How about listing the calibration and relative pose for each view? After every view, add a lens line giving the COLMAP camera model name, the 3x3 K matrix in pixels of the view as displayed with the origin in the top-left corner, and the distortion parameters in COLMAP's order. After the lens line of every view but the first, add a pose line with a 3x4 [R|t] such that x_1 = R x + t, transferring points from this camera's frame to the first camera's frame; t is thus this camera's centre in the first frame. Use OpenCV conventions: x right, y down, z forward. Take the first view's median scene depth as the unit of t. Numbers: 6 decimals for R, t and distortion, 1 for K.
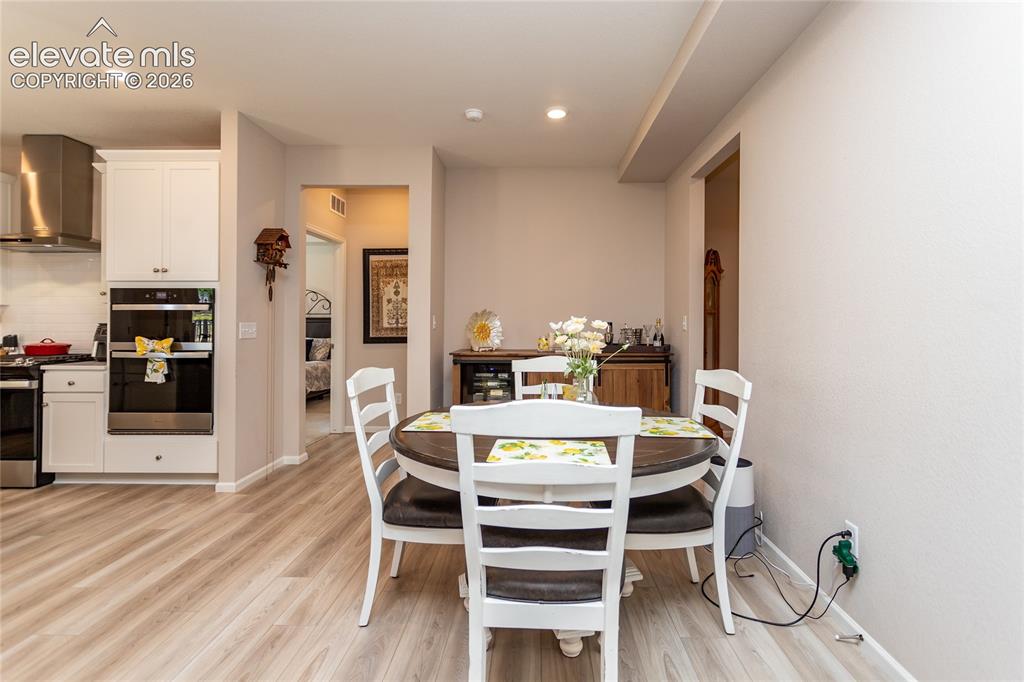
lens RADIAL K [[494.2, 0, 528.4], [0, 494.2, 321.8], [0, 0, 1]] dist [0.004691, -0.001389]
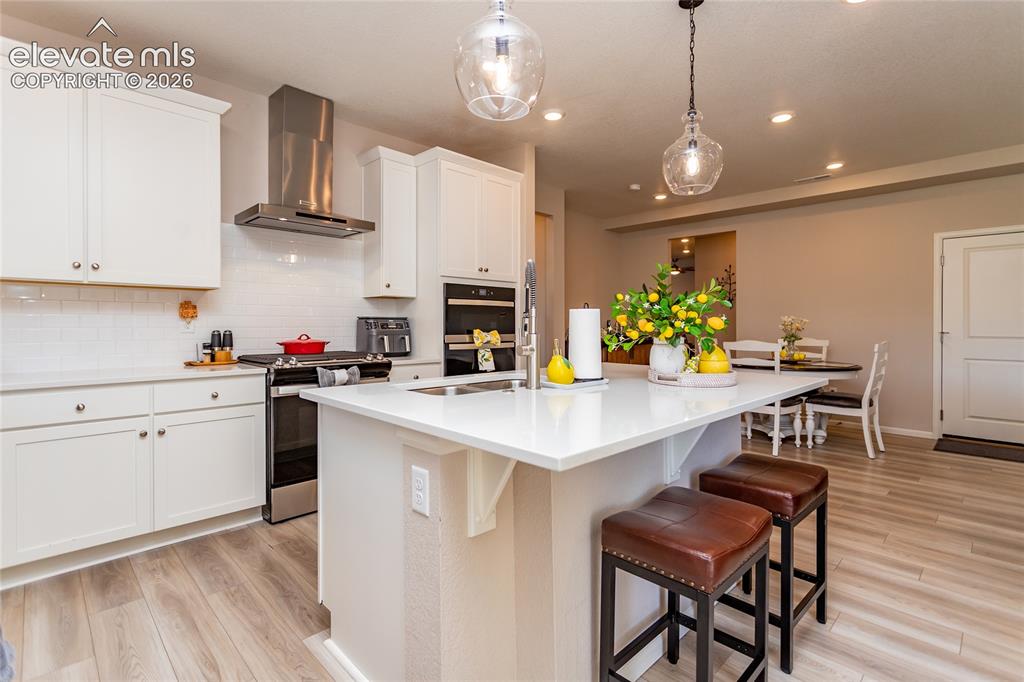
lens RADIAL K [[494.2, 0, 529.2], [0, 494.2, 323.7], [0, 0, 1]] dist [0.004691, -0.001389]
pose [[0.679722, -0.001317, 0.733469, -1.481147], [-0.003944, 0.999977, 0.005450, 0.010388], [-0.733459, -0.006598, 0.679701, 0.169919]]
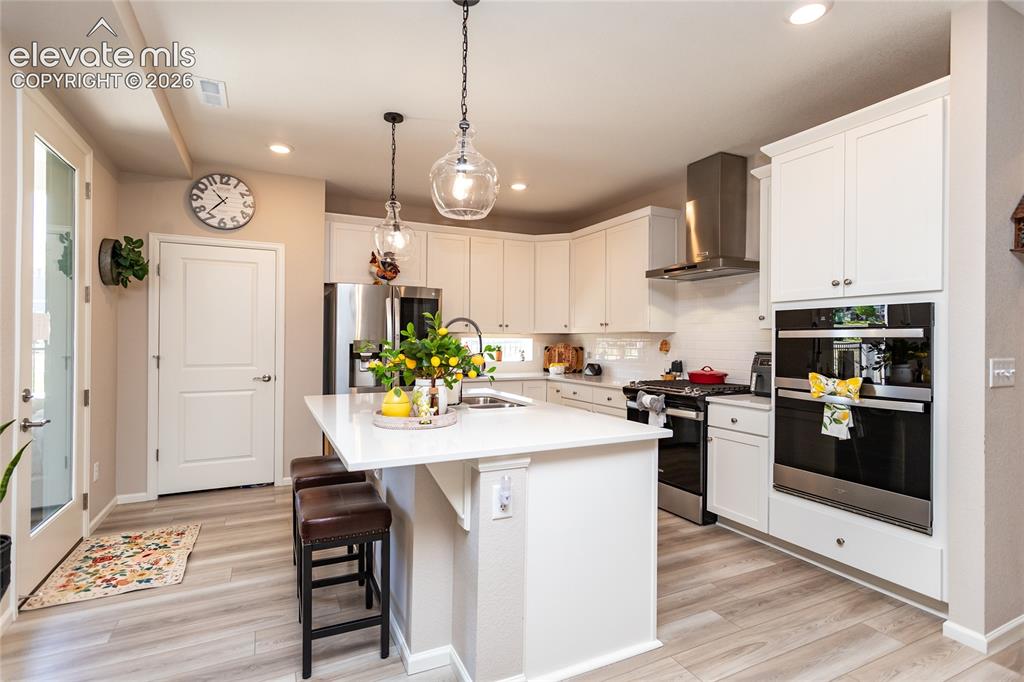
lens RADIAL K [[494.2, 0, 481.8], [0, 494.2, 338.9], [0, 0, 1]] dist [0.004691, -0.001389]
pose [[0.410385, -0.001034, -0.911912, -0.298255], [-0.004416, 0.999985, -0.003121, -0.016996], [0.911902, 0.005308, 0.410374, 0.222626]]
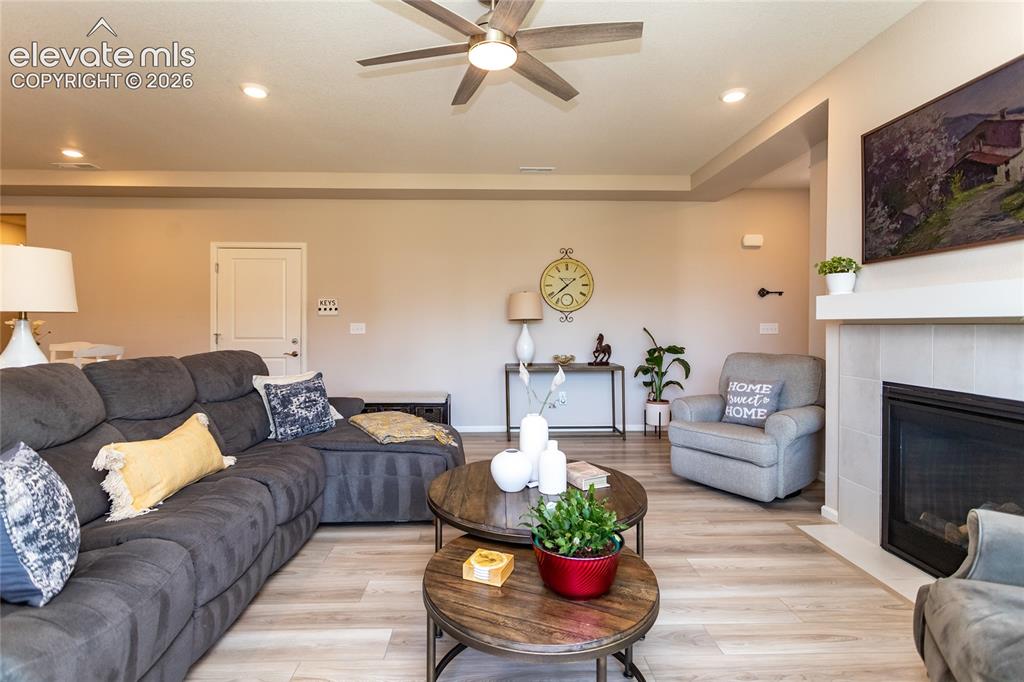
lens RADIAL K [[494.2, 0, 492.1], [0, 494.2, 332.7], [0, 0, 1]] dist [0.004691, -0.001389]
pose [[-0.028608, -0.018293, 0.999423, -1.186789], [-0.003098, 0.999829, 0.018212, 0.003178], [-0.999586, -0.002575, -0.028660, -0.520151]]
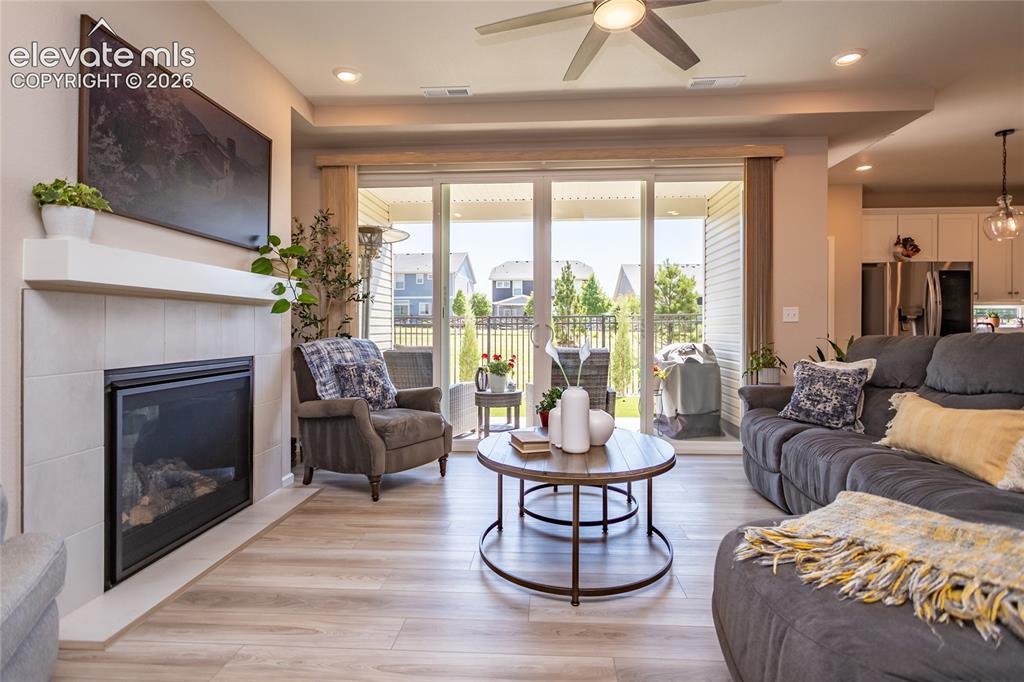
lens RADIAL K [[494.2, 0, 523.6], [0, 494.2, 333.7], [0, 0, 1]] dist [0.004691, -0.001389]
pose [[-0.033602, 0.011721, -0.999367, 0.031189], [0.006033, 0.999915, 0.011524, 0.041451], [0.999417, -0.005642, -0.033670, -0.630972]]
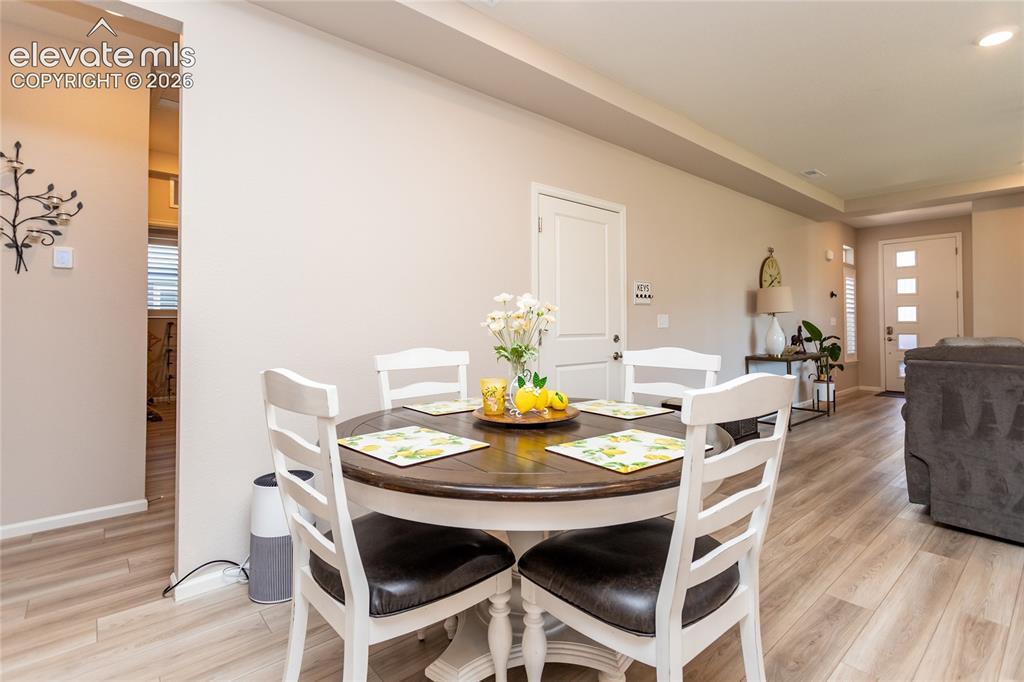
lens RADIAL K [[494.2, 0, 505.3], [0, 494.2, 317.5], [0, 0, 1]] dist [0.004691, -0.001389]
pose [[-0.652927, -0.002426, 0.757417, -0.339108], [-0.009094, 0.999948, -0.004637, 0.018747], [-0.757367, -0.009916, -0.652915, 0.926926]]
